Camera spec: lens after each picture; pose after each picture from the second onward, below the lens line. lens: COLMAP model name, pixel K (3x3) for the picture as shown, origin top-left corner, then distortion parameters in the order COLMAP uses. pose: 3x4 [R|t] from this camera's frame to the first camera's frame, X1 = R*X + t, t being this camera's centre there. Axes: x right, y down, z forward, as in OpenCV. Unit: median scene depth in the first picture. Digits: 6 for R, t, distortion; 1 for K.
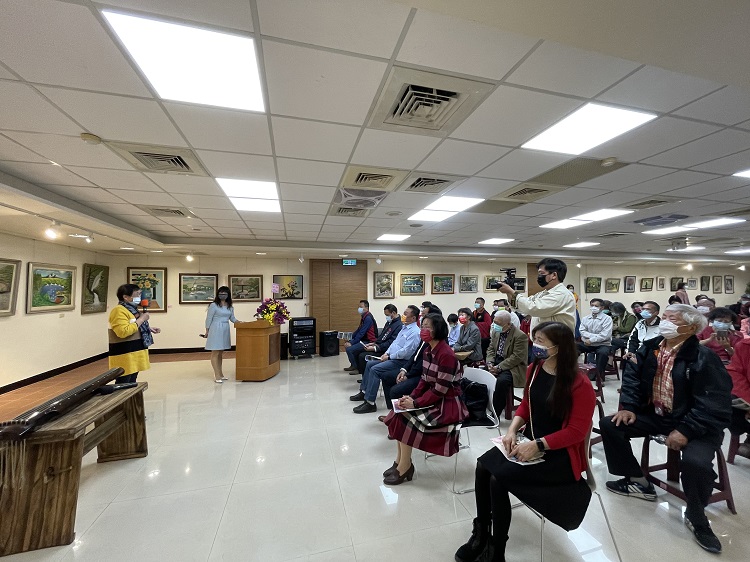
lens RADIAL K [[305.2, 0, 375.1], [0, 305.2, 279.4], [0, 0, 1]] dist [0.000072, 0.000150]
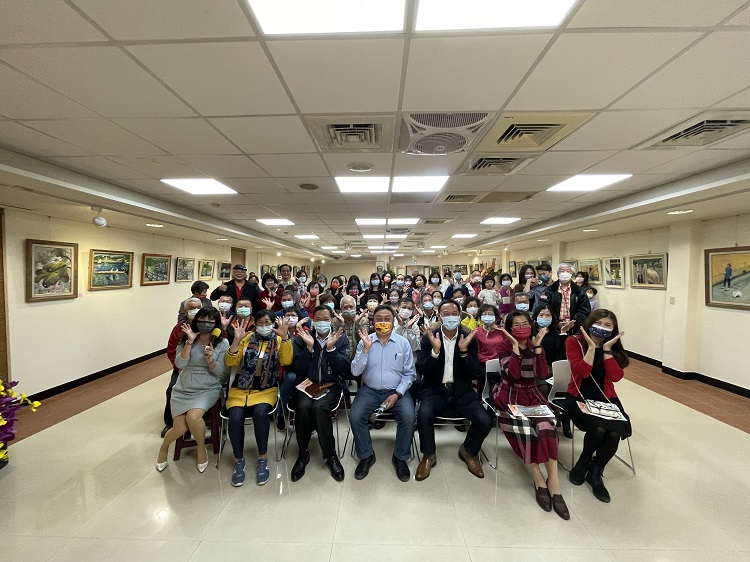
lens RADIAL K [[305.2, 0, 372.2], [0, 305.2, 280.0], [0, 0, 1]] dist [0.000072, 0.000150]
pose [[0.280290, -0.016126, 0.959780, -0.276765], [-0.040486, 0.998771, 0.028604, 0.000525], [-0.959061, -0.046875, 0.279292, 0.398461]]
